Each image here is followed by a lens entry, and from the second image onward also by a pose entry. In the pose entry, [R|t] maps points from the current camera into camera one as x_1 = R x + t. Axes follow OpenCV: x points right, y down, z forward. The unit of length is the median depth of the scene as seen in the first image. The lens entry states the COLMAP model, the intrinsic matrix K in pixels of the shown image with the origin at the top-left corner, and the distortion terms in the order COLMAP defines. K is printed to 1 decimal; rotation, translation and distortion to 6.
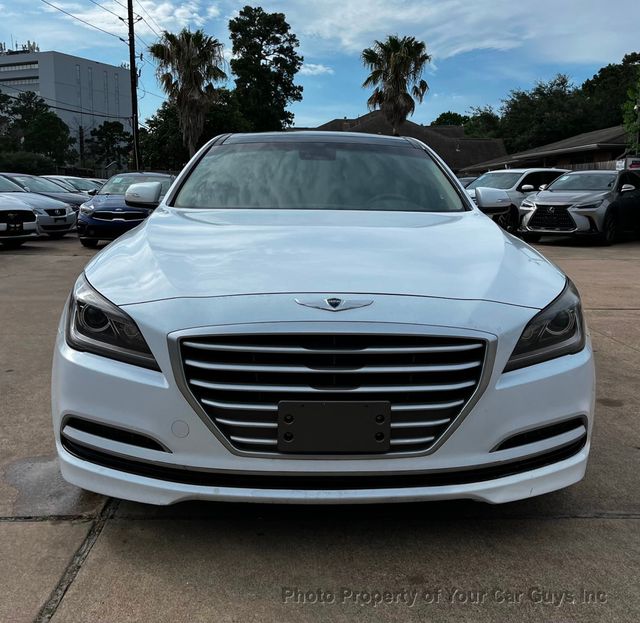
lens RADIAL K [[669.2, 0, 326.2], [0, 669.2, 320.5], [0, 0, 1]] dist [0.017398, 0.002918]
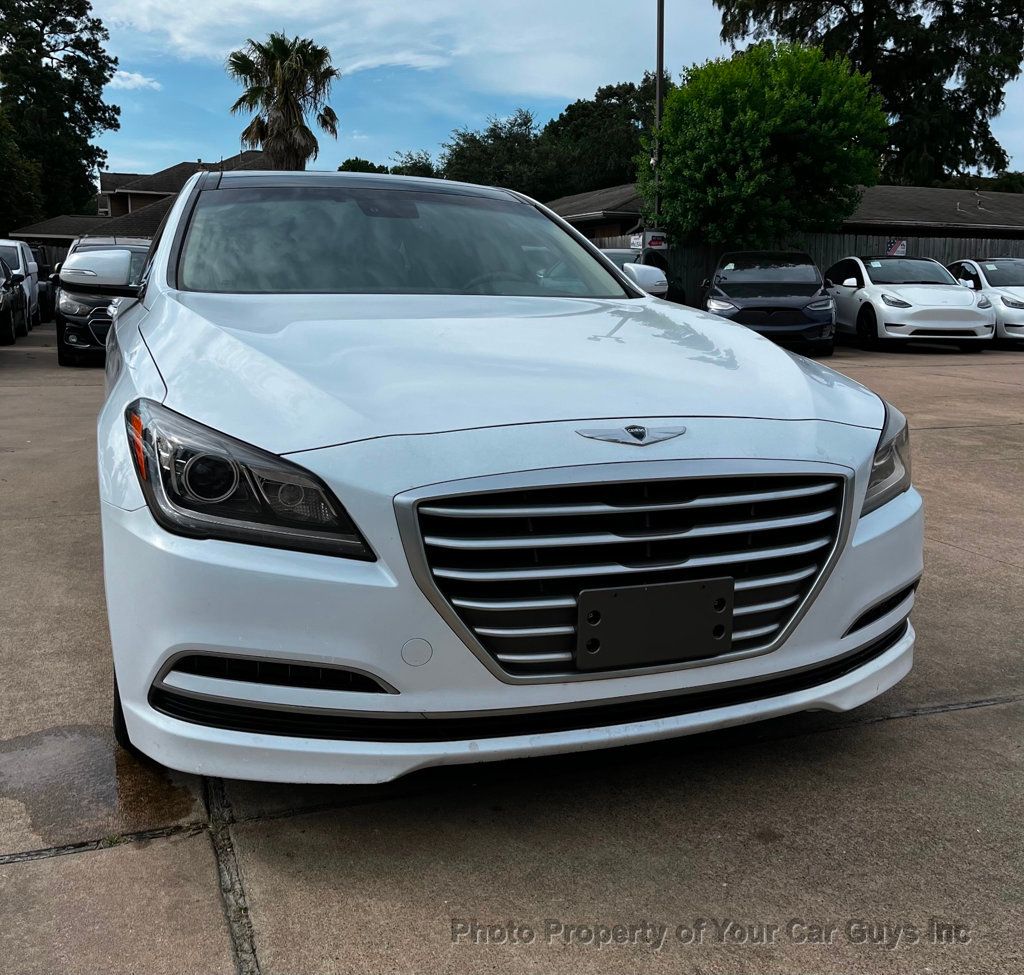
lens RADIAL K [[1012.8, 0, 514.0], [0, 1012.8, 493.7], [0, 0, 1]] dist [0.033082, -0.040274]
pose [[0.951012, -0.061713, 0.302932, -0.375209], [0.056223, 0.998058, 0.026818, -0.000426], [-0.303999, -0.008473, 0.952635, 0.095687]]
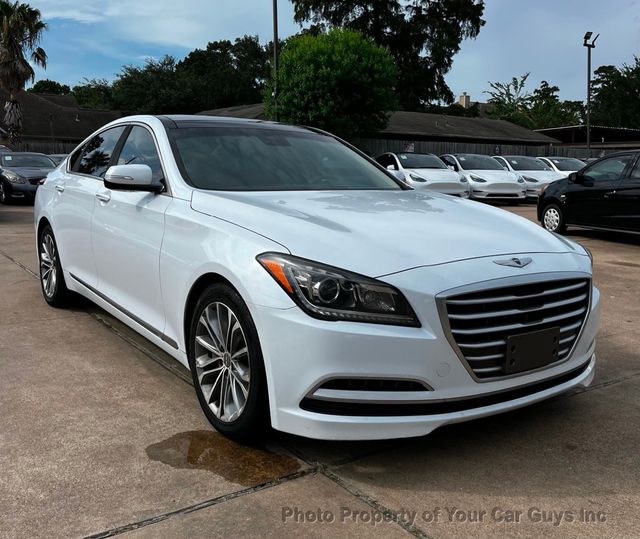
lens RADIAL K [[630.2, 0, 320.0], [0, 630.2, 269.5], [0, 0, 1]] dist [0.015381, 0.003241]
pose [[0.850398, -0.080260, 0.519982, -0.951629], [0.090286, 0.995897, 0.006062, -0.051431], [-0.518336, 0.041792, 0.854156, 0.087821]]
